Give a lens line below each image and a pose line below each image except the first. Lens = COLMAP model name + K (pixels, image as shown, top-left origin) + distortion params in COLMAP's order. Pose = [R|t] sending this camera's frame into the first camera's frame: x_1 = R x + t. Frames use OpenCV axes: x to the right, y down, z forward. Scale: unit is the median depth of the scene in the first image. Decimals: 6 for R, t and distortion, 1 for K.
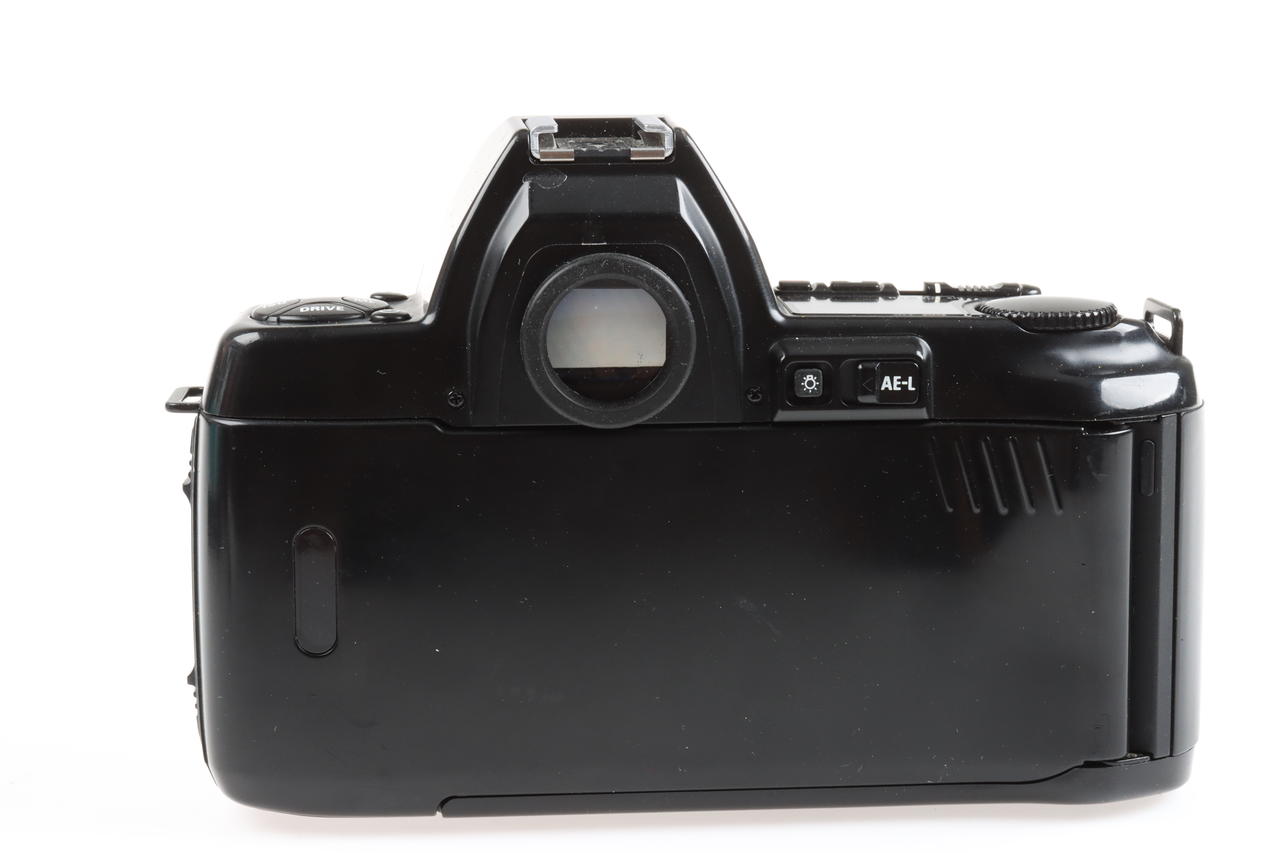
lens RADIAL K [[3512.5, 0, 640.0], [0, 3512.5, 426.5], [0, 0, 1]] dist [-0.010659, 0.072392]
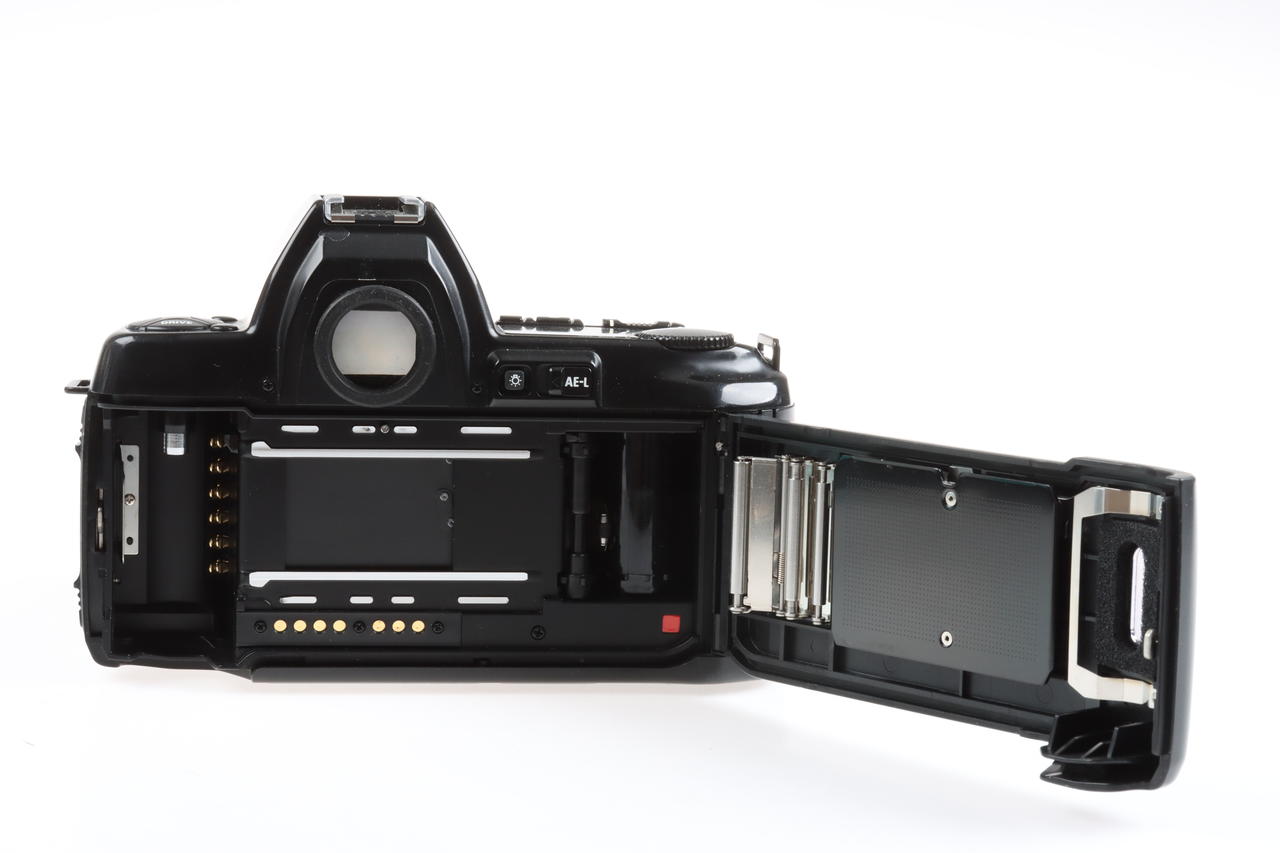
lens RADIAL K [[3637.8, 0, 640.0], [0, 3637.8, 426.5], [0, 0, 1]] dist [-0.229310, 0.207703]
pose [[0.998747, 0.022612, 0.044637, 0.033156], [-0.019909, 0.997993, -0.060105, 0.094254], [-0.045907, 0.059141, 0.997193, -0.480236]]
